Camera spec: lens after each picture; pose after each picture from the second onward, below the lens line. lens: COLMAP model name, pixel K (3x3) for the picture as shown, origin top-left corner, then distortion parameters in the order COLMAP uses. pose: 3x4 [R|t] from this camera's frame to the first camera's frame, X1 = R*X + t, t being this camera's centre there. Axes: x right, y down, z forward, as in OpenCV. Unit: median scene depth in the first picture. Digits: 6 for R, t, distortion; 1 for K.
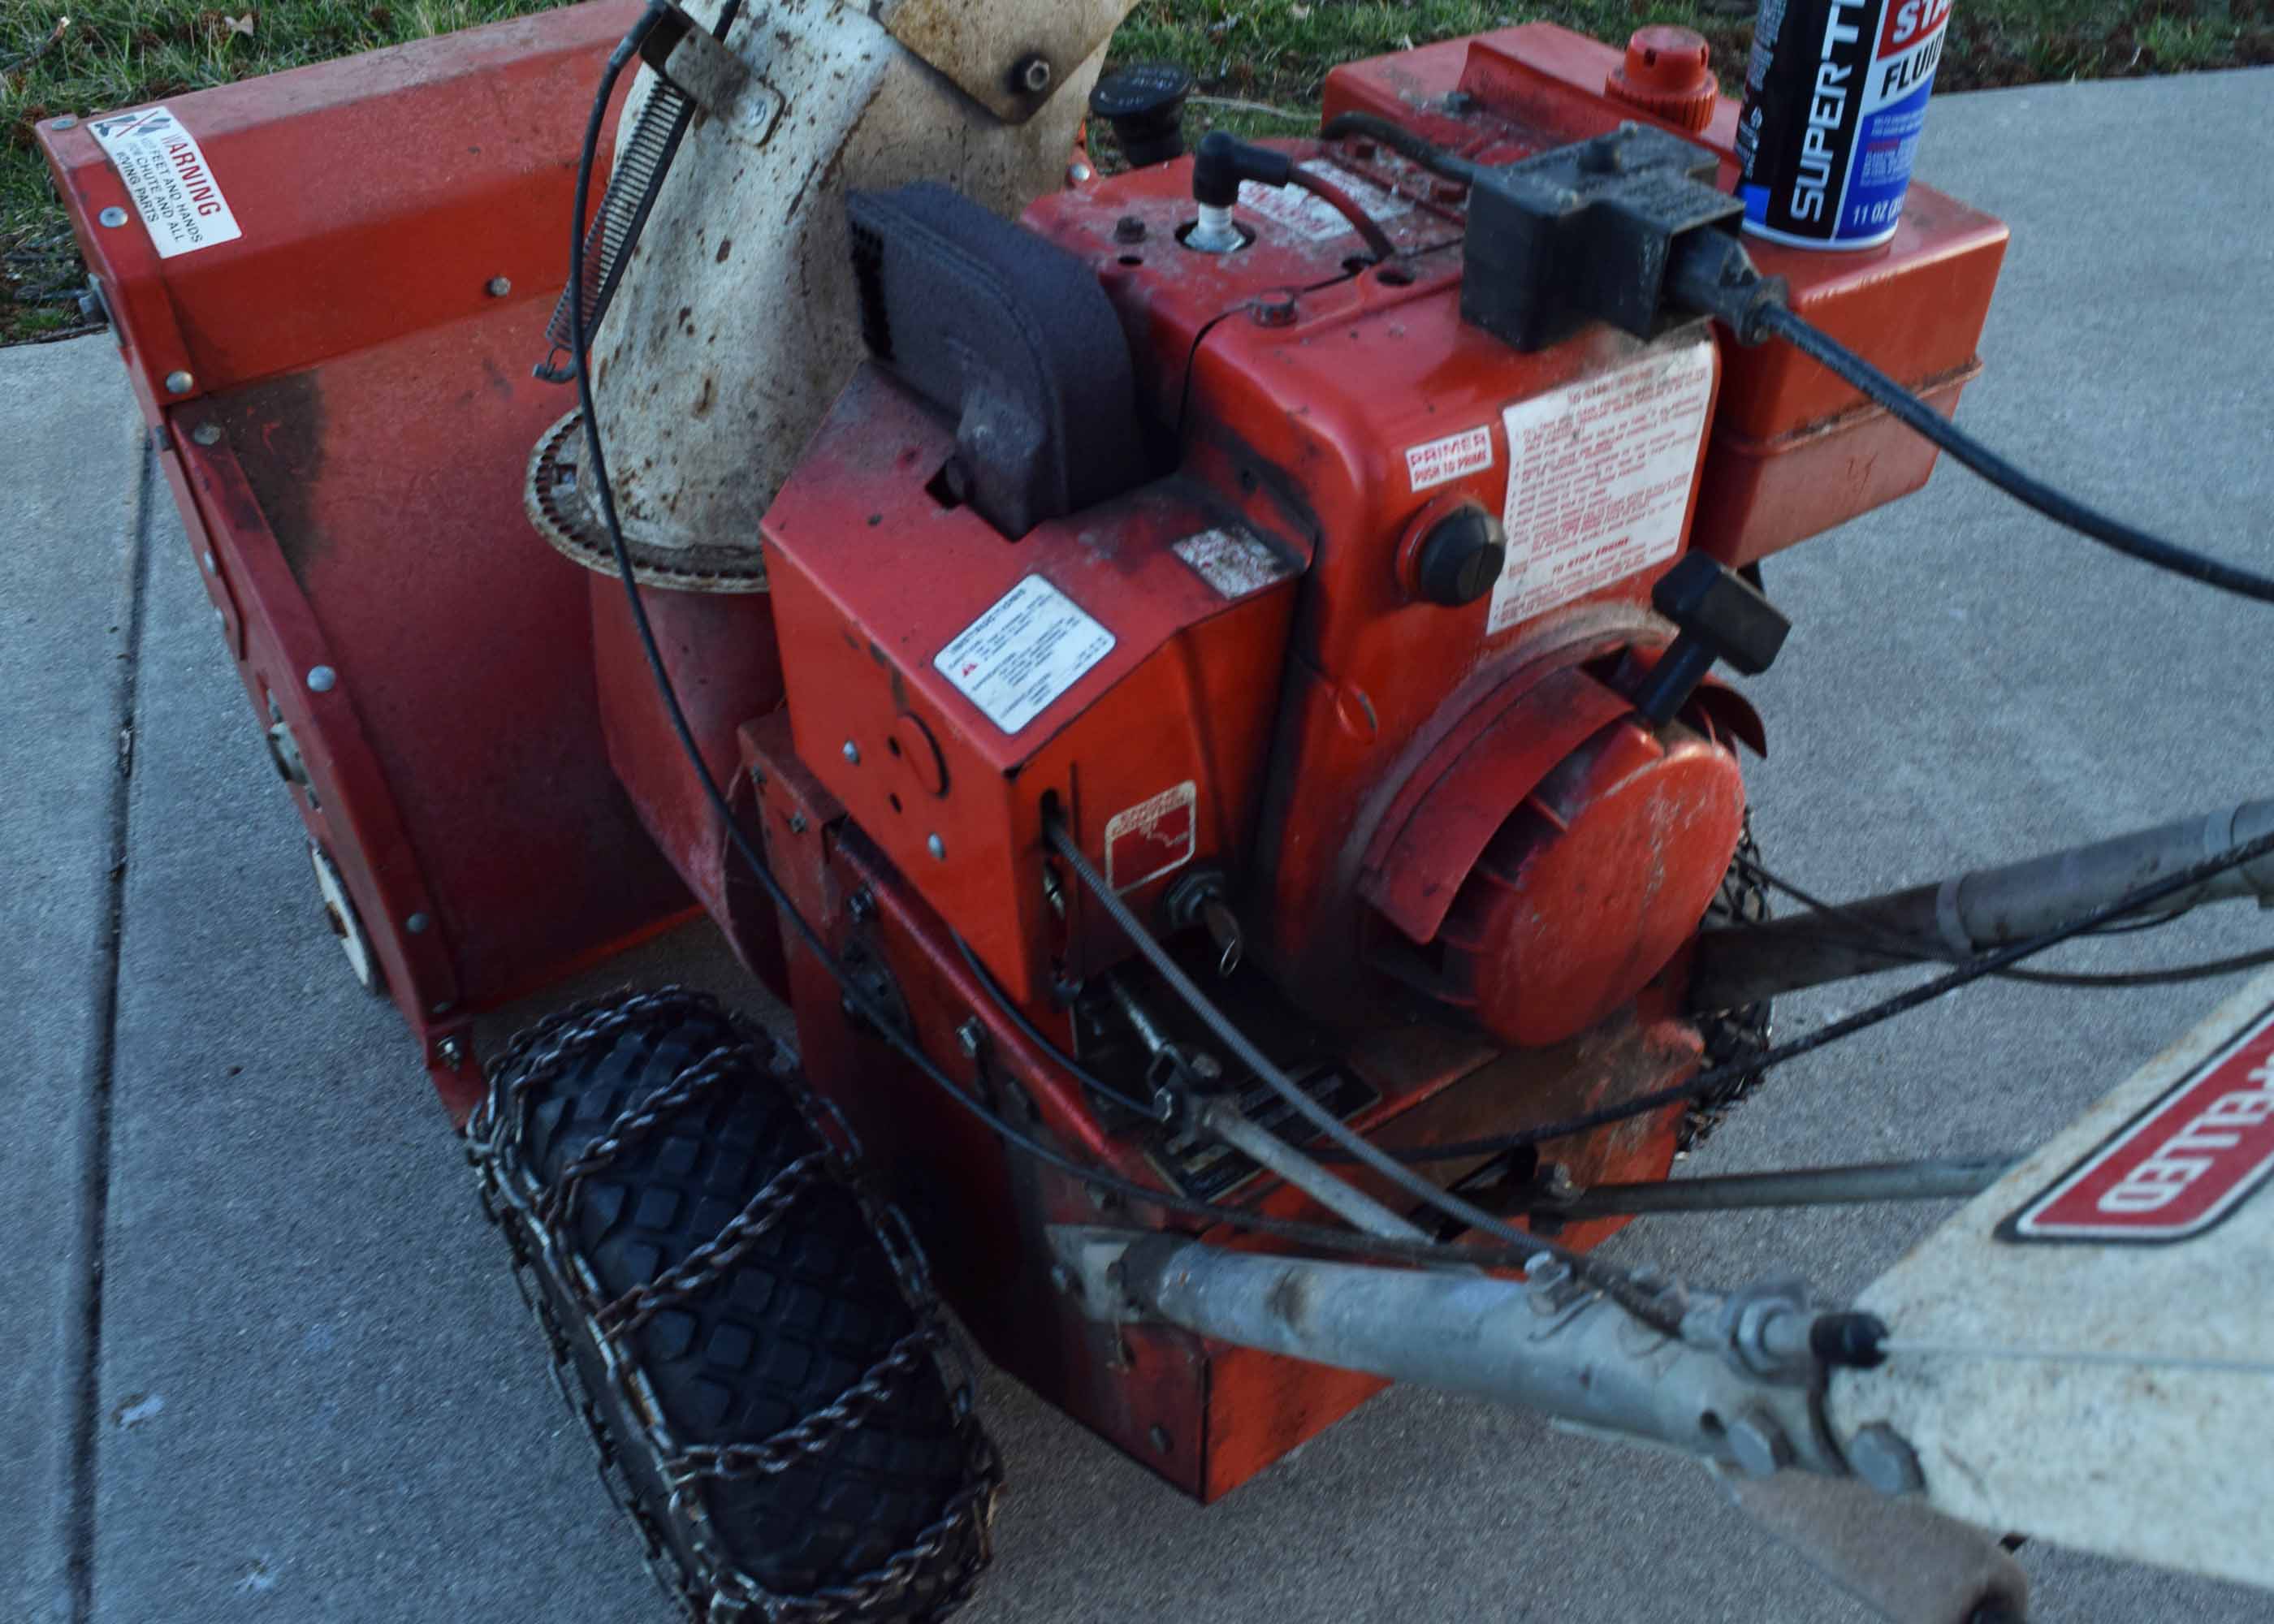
lens RADIAL K [[1903.9, 0, 1126.8], [0, 1903.9, 796.1], [0, 0, 1]] dist [-0.093020, 0.016524]
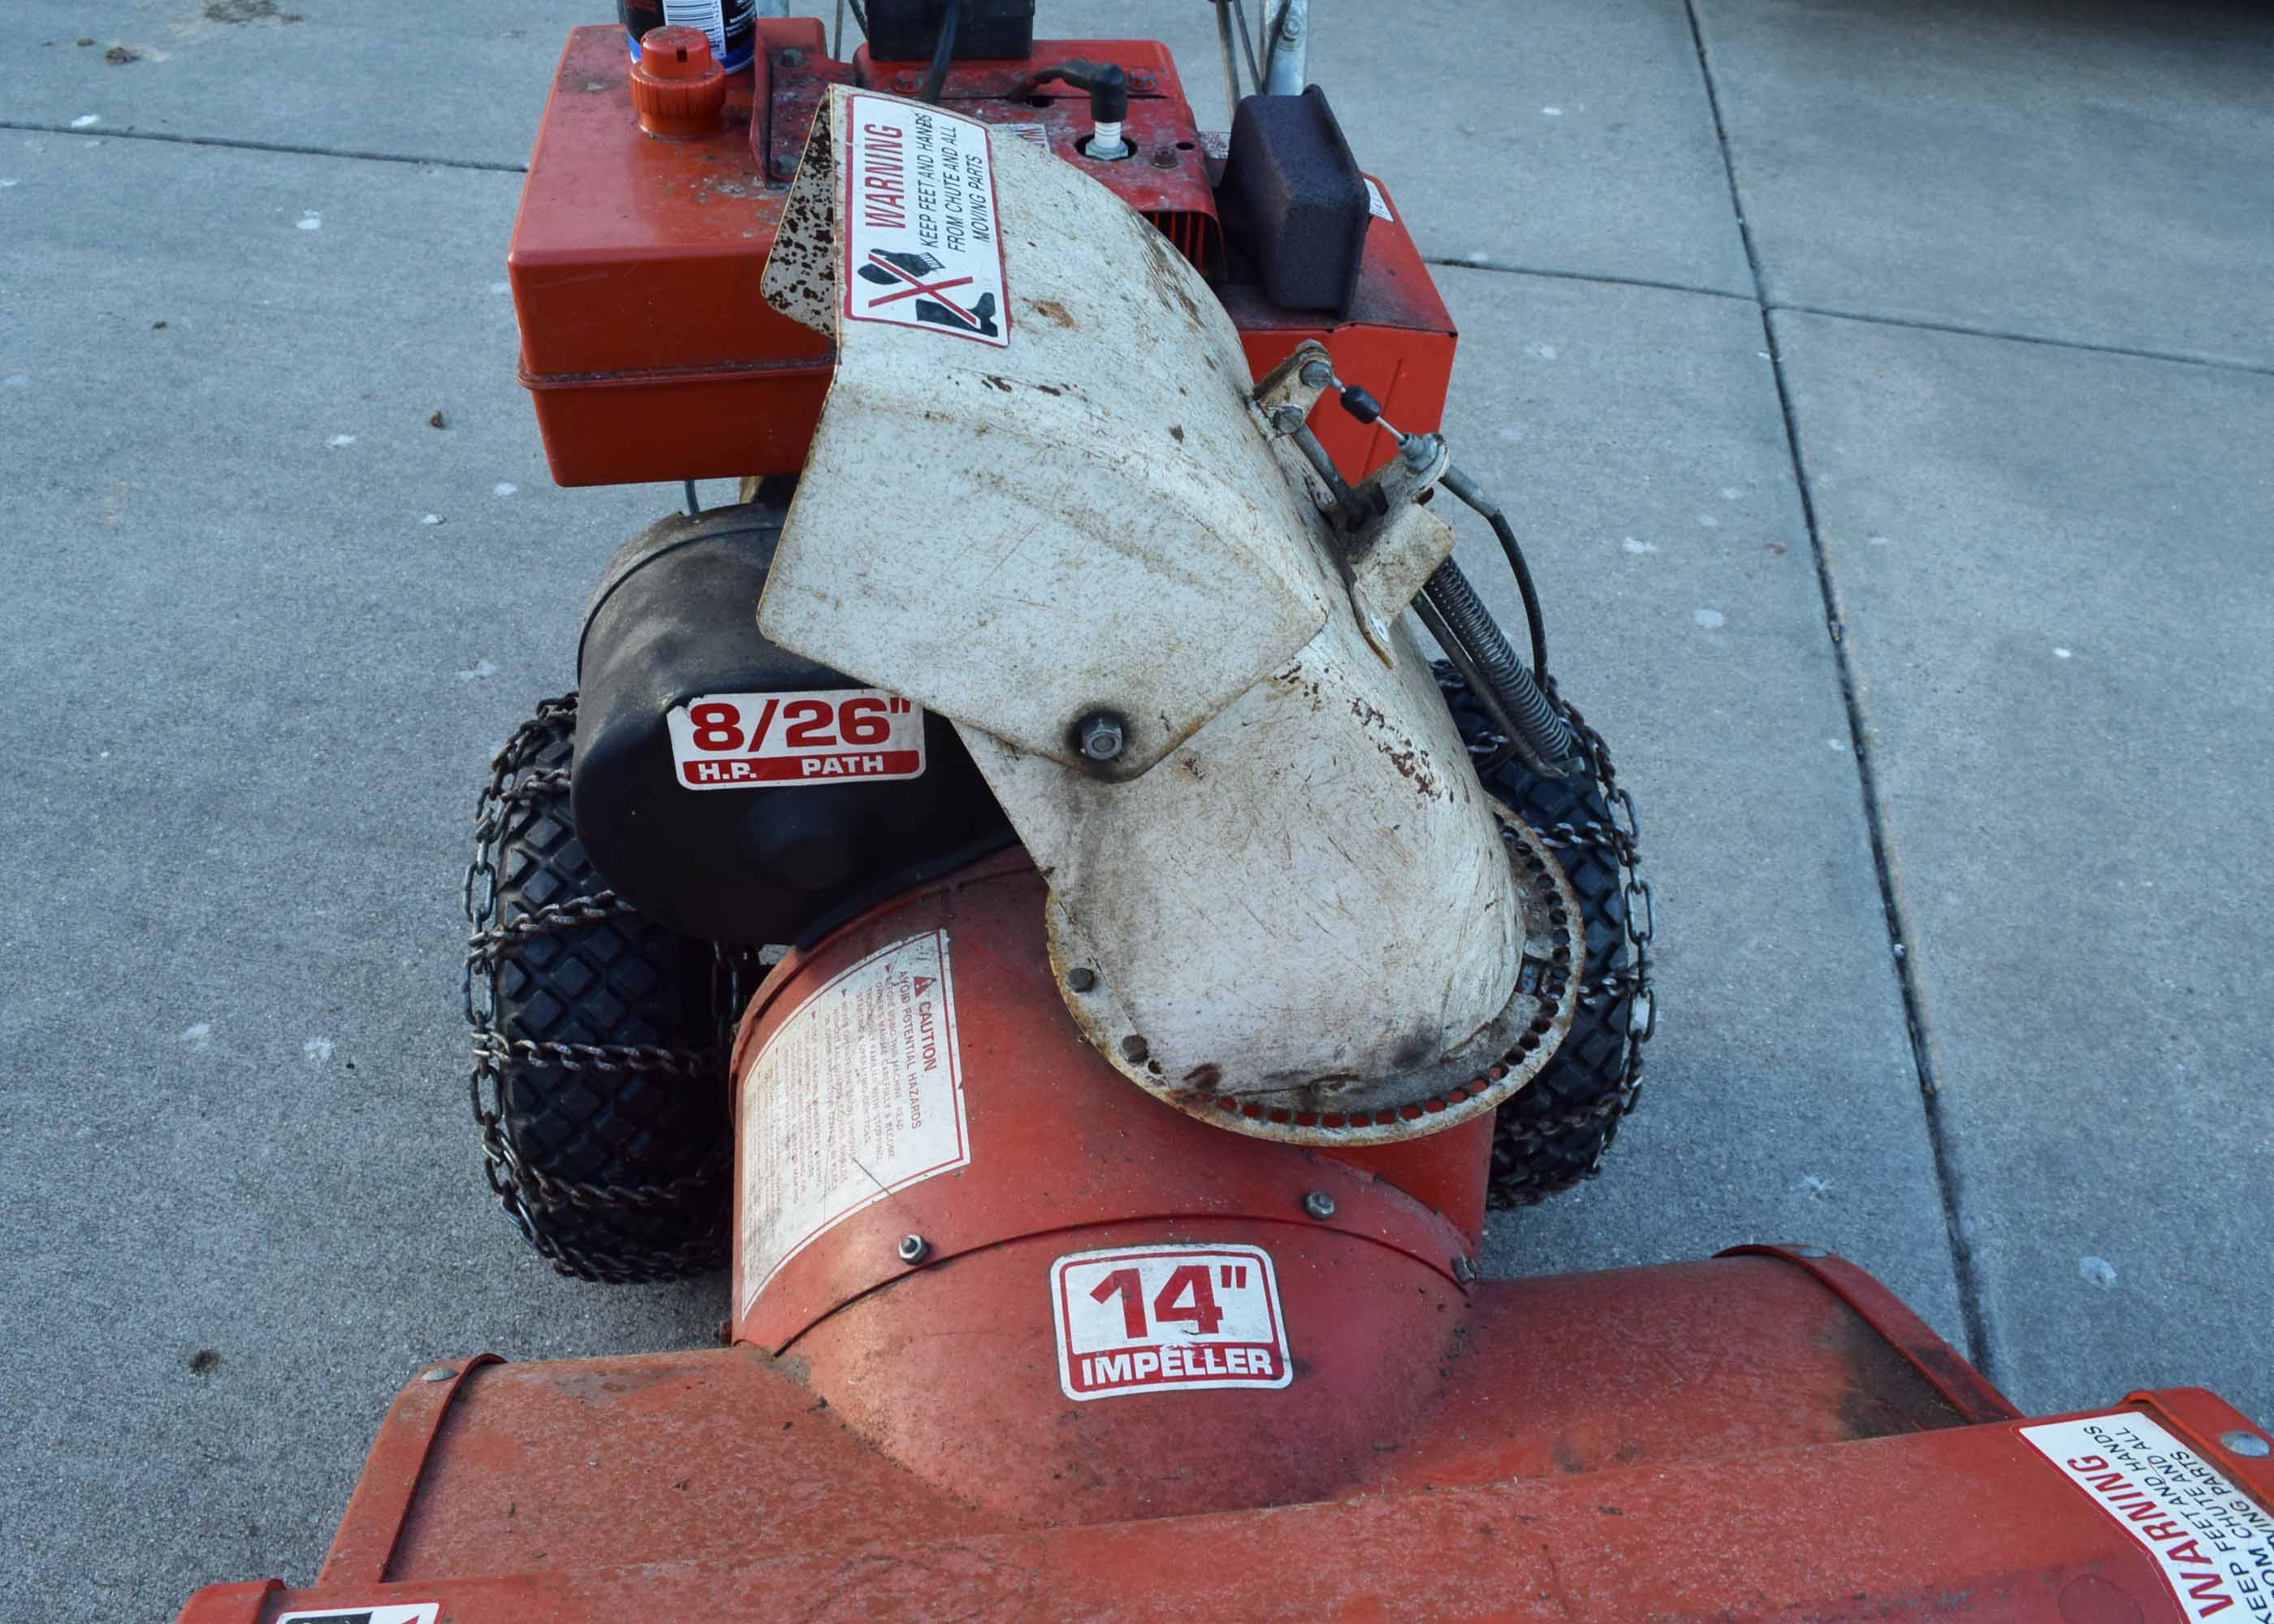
lens RADIAL K [[1903.9, 0, 1127.7], [0, 1903.9, 809.2], [0, 0, 1]] dist [-0.093020, 0.016524]
pose [[-0.881678, -0.359144, 0.306039, -0.341300], [0.271144, 0.145184, 0.951526, -0.947345], [-0.386167, 0.921920, -0.030626, 0.946121]]
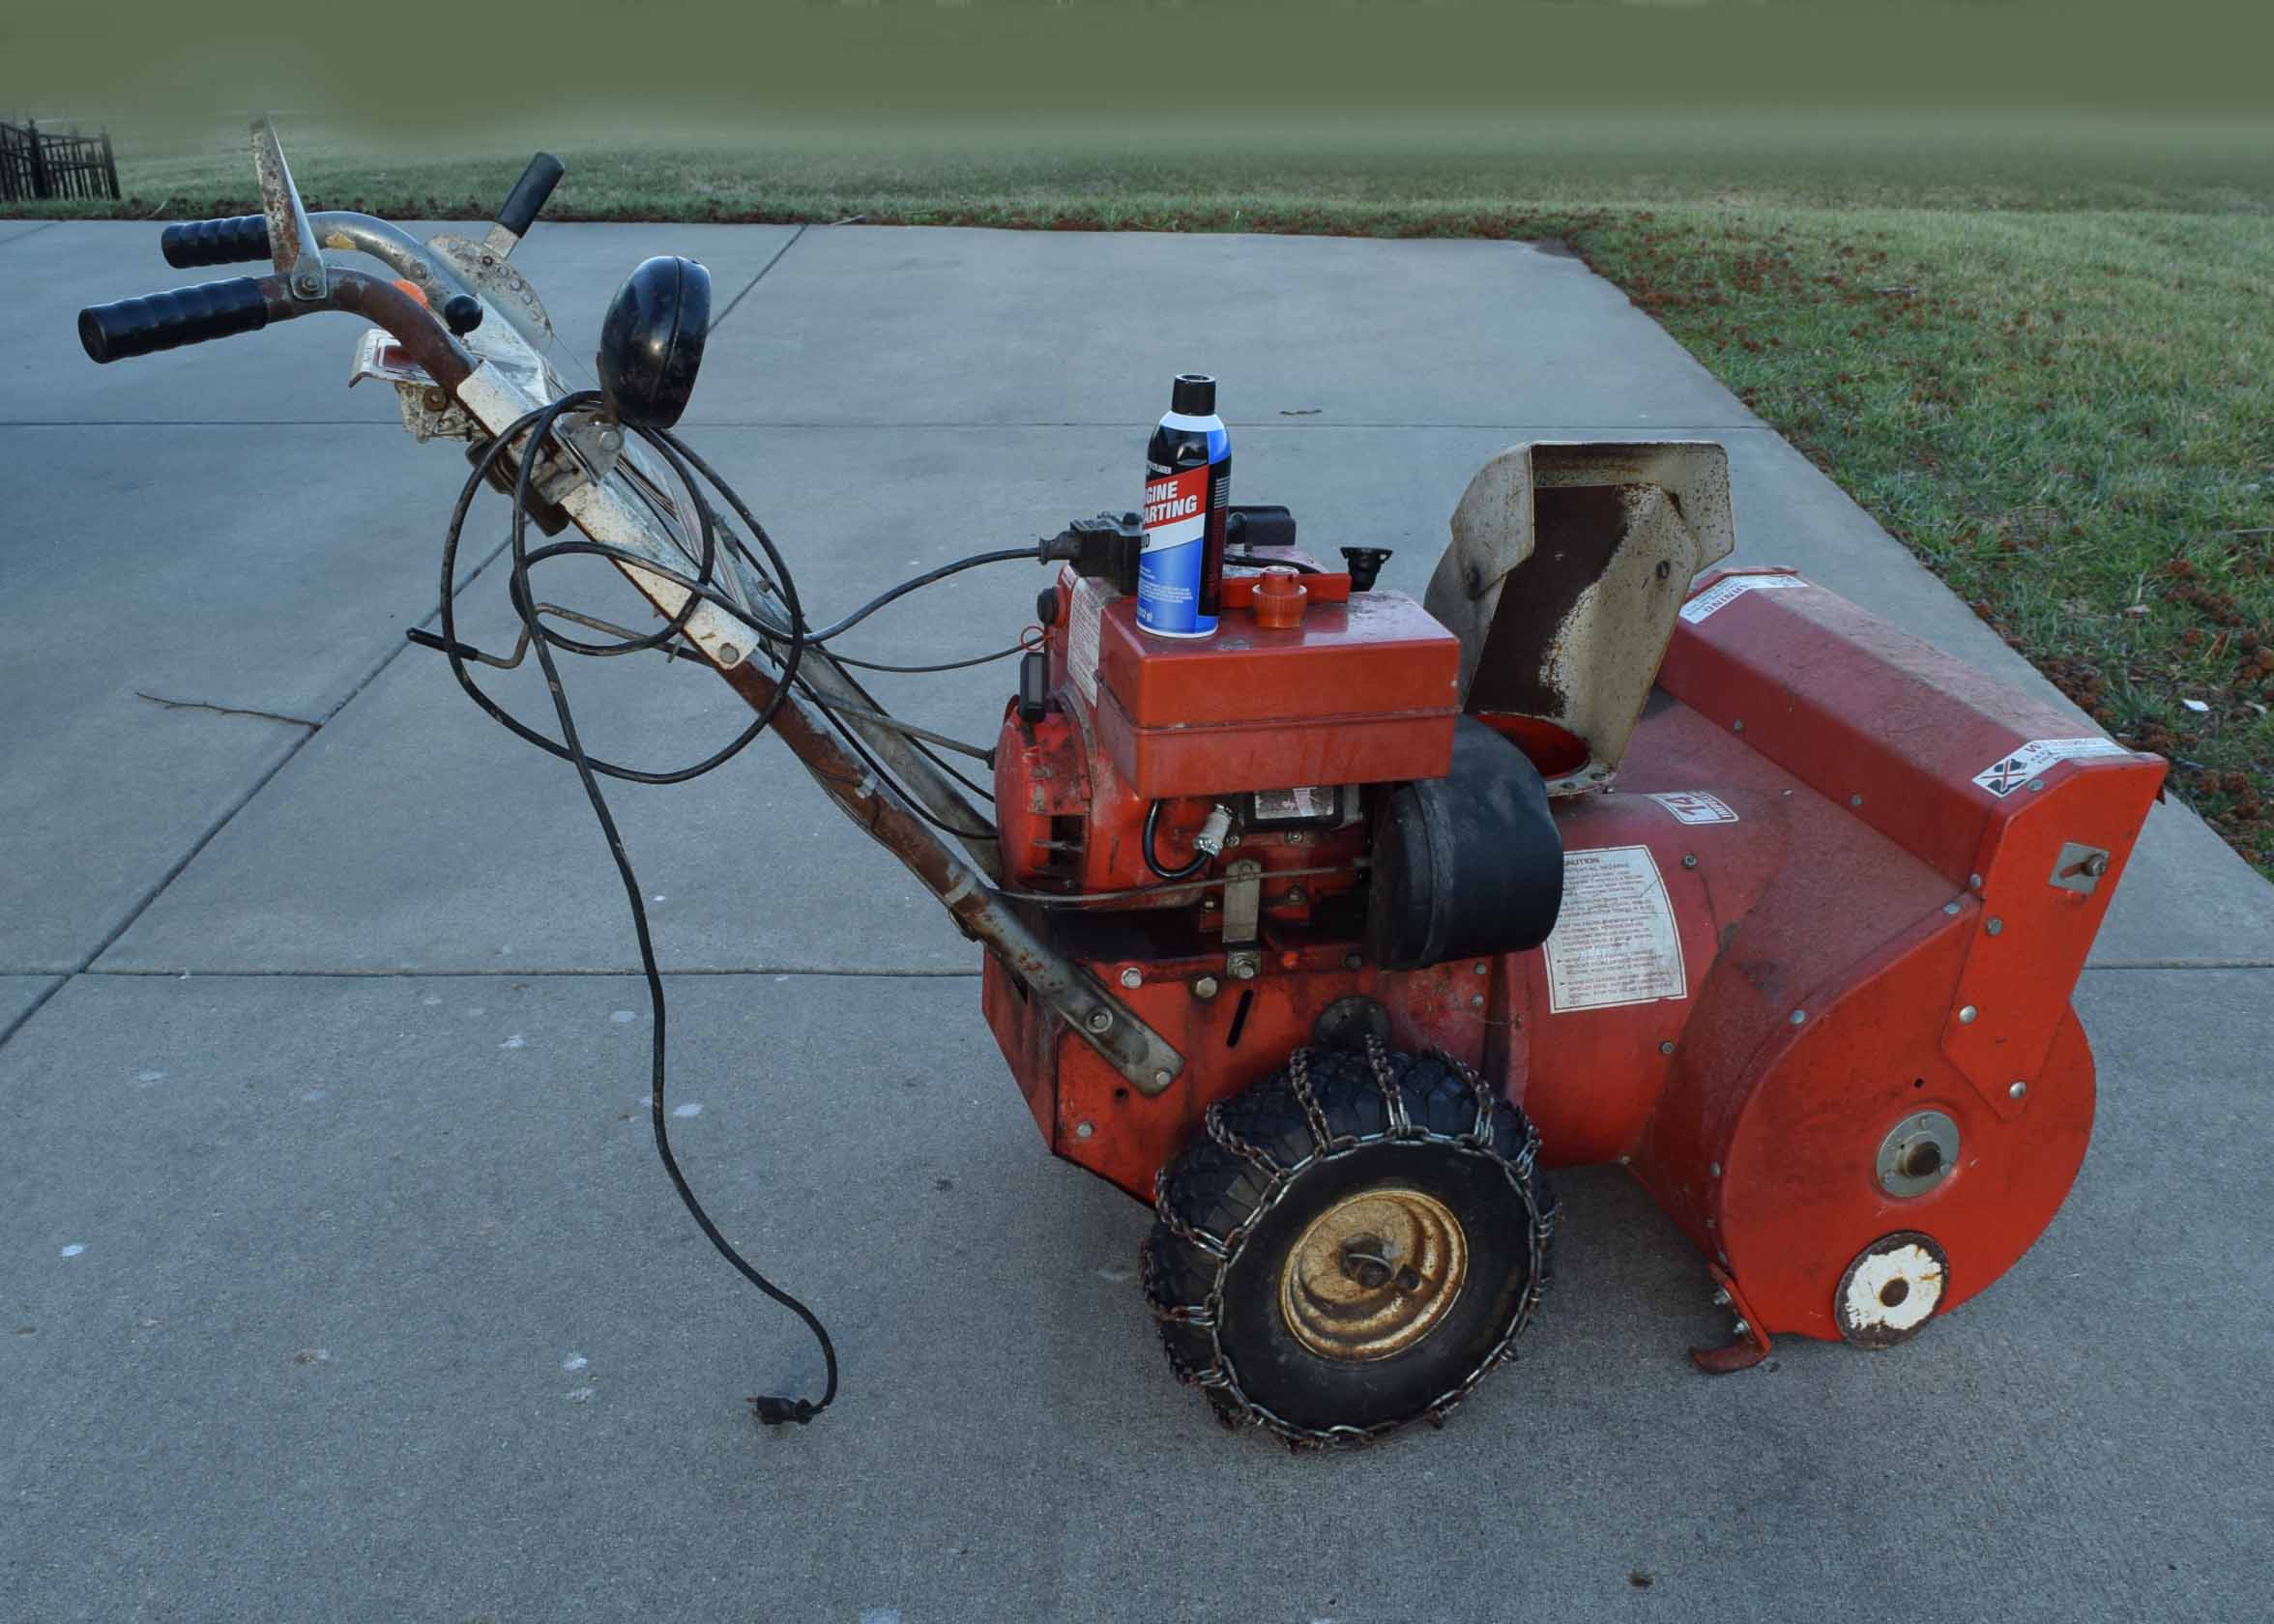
lens RADIAL K [[2310.9, 0, 1148.3], [0, 2310.9, 815.6], [0, 0, 1]] dist [-0.085501, 0.000000]
pose [[-0.330269, 0.332136, -0.883520, 1.816508], [-0.648401, 0.600396, 0.468082, -0.913661], [0.685929, 0.727469, 0.017065, 0.722136]]
